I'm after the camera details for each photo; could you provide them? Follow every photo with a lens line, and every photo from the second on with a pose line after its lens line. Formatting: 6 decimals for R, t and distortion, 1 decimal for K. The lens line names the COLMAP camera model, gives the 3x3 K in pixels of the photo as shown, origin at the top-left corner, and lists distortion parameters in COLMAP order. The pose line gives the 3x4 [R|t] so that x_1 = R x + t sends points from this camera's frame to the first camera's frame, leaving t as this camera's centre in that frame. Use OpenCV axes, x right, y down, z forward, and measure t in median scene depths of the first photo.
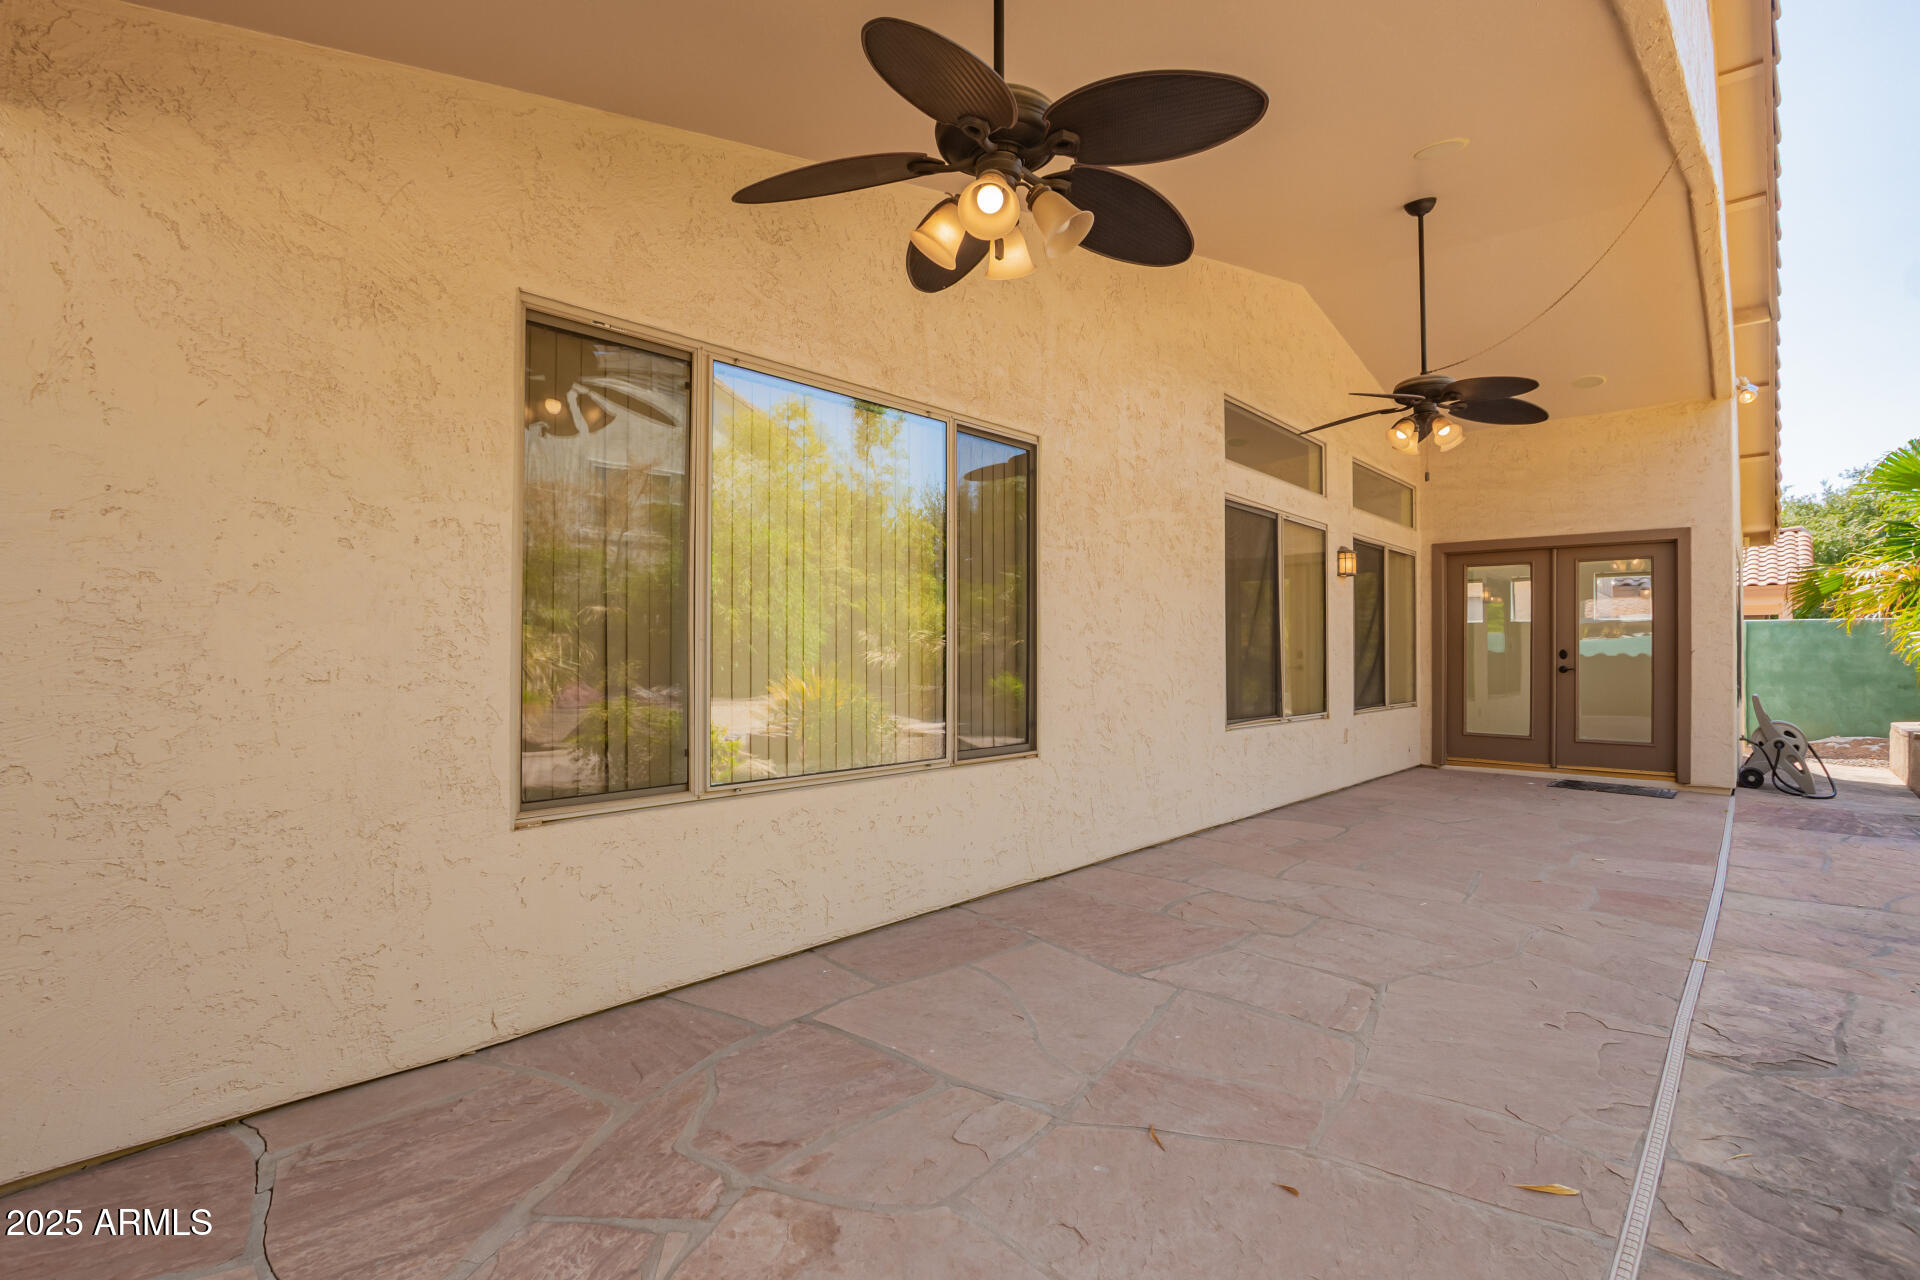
lens RADIAL K [[920.6, 0, 962.2], [0, 920.6, 634.4], [0, 0, 1]] dist [-0.048393, 0.013886]
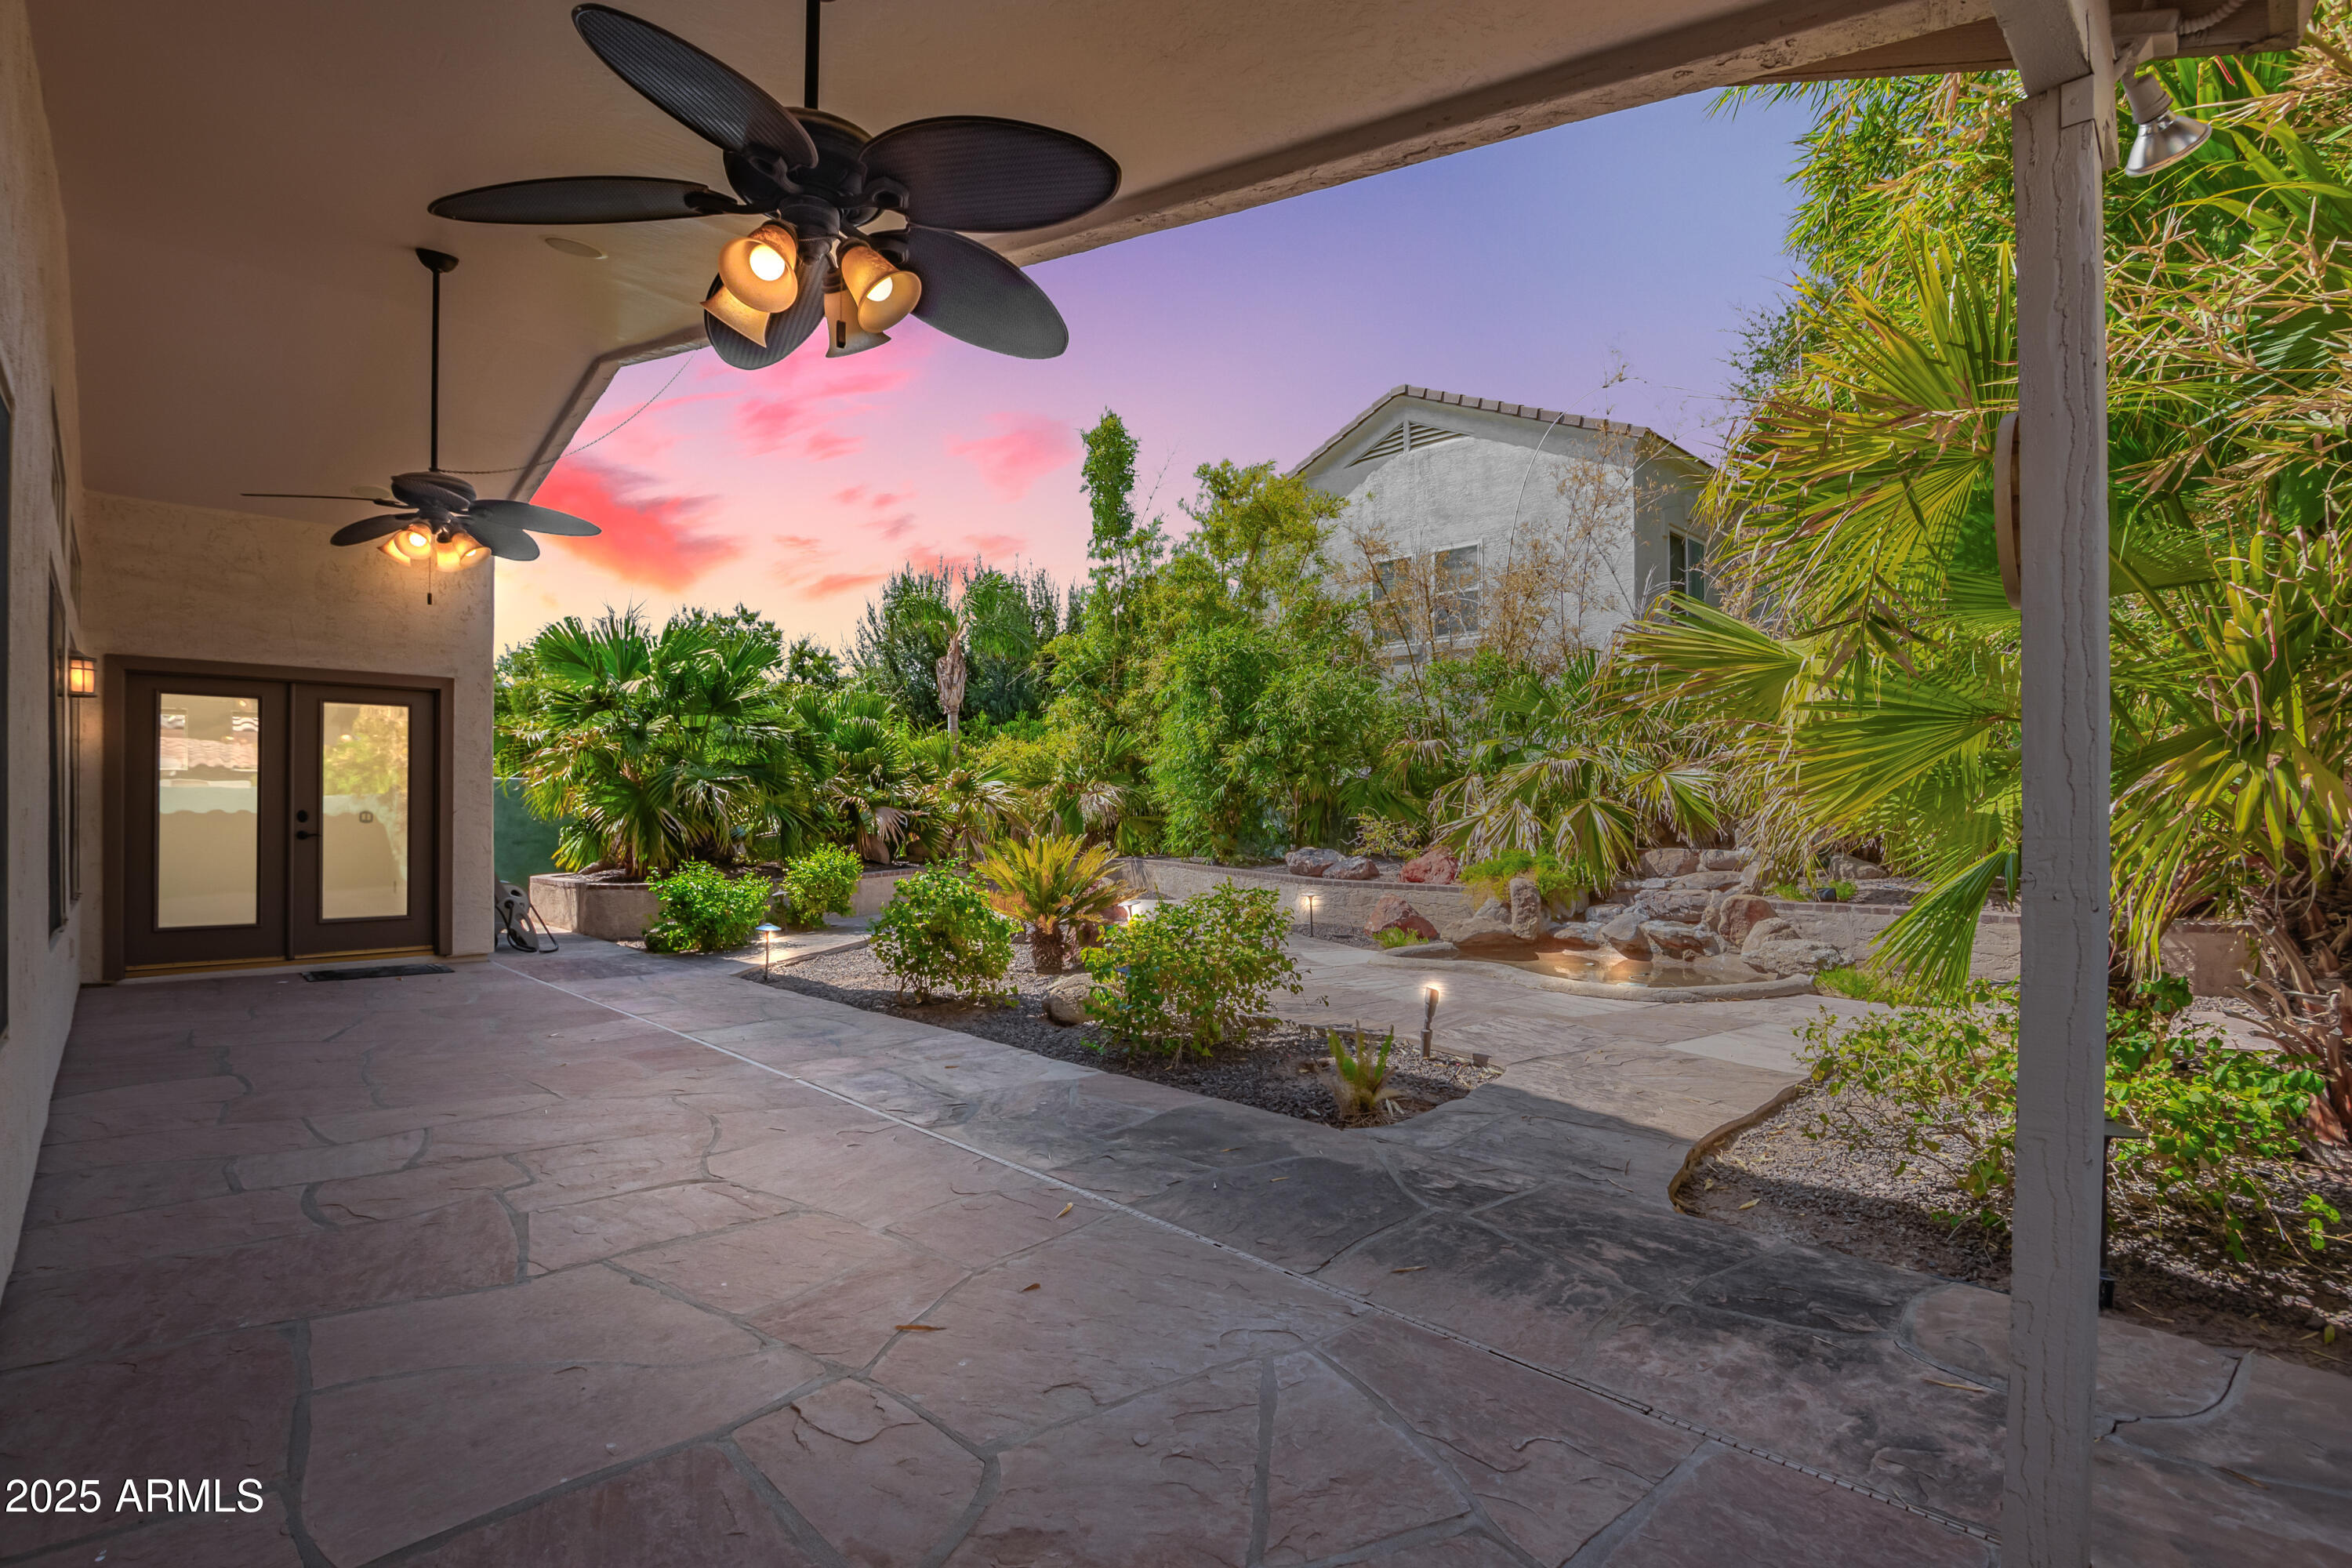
lens RADIAL K [[1099.6, 0, 1150.3], [0, 1099.6, 804.5], [0, 0, 1]] dist [0.000968, -0.000701]
pose [[0.083517, 0.000127, 0.996506, -0.618036], [-0.020331, 0.999792, 0.001576, -0.012840], [-0.996299, -0.020392, 0.083502, 0.430077]]
